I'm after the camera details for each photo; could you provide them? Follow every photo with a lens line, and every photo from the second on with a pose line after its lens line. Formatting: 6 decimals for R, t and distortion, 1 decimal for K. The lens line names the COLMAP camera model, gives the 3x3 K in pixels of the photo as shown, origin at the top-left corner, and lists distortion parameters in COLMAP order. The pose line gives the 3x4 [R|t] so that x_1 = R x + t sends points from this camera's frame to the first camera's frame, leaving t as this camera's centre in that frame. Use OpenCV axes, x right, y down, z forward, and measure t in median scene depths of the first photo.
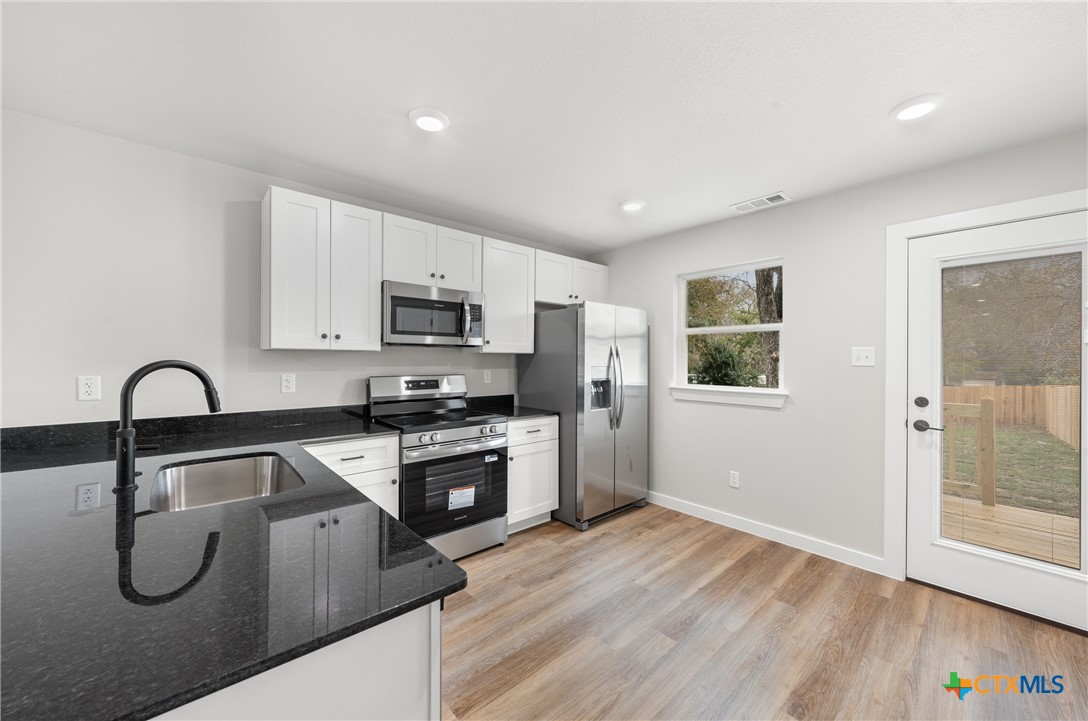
lens RADIAL K [[407.1, 0, 546.3], [0, 407.1, 362.2], [0, 0, 1]] dist [-0.001301, -0.000265]
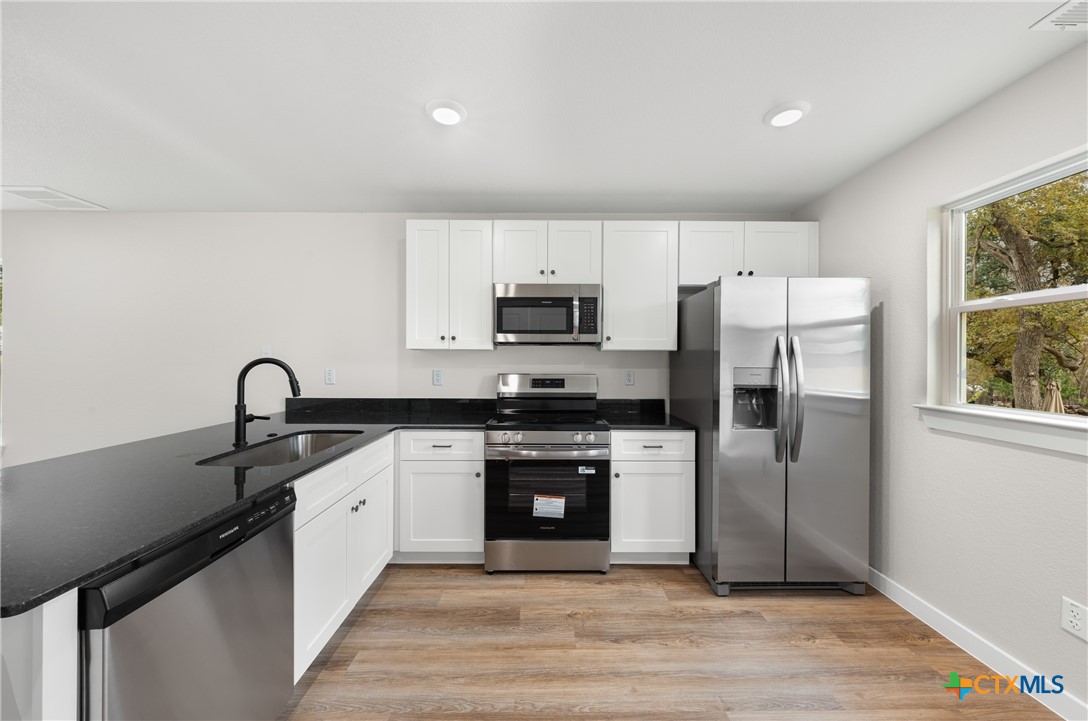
lens RADIAL K [[380.1, 0, 545.0], [0, 380.1, 358.0], [0, 0, 1]] dist [0.000091, 0.000209]
pose [[0.751815, -0.000321, -0.659374, 0.335810], [-0.005003, 0.999968, -0.006191, -0.000755], [0.659355, 0.007953, 0.751789, 0.317711]]
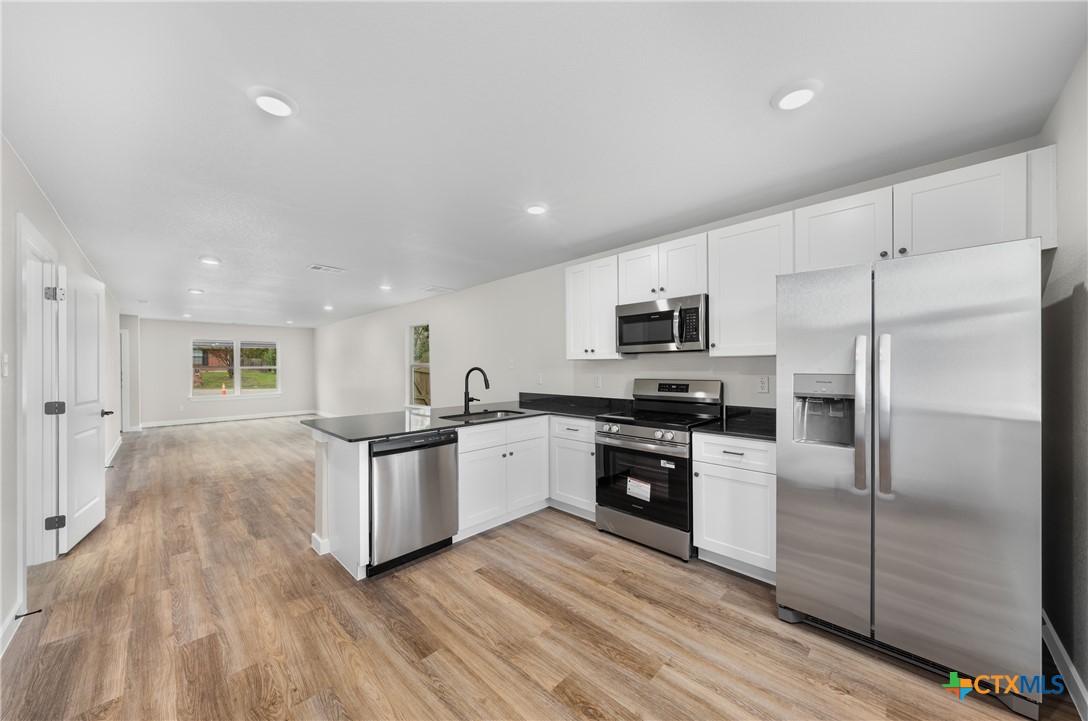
lens RADIAL K [[380.1, 0, 544.2], [0, 380.1, 365.1], [0, 0, 1]] dist [0.000091, 0.000209]
pose [[0.065495, -0.007972, -0.997821, 0.765776], [0.002047, 0.999967, -0.007855, 0.001085], [0.997851, -0.001528, 0.065509, 0.632619]]
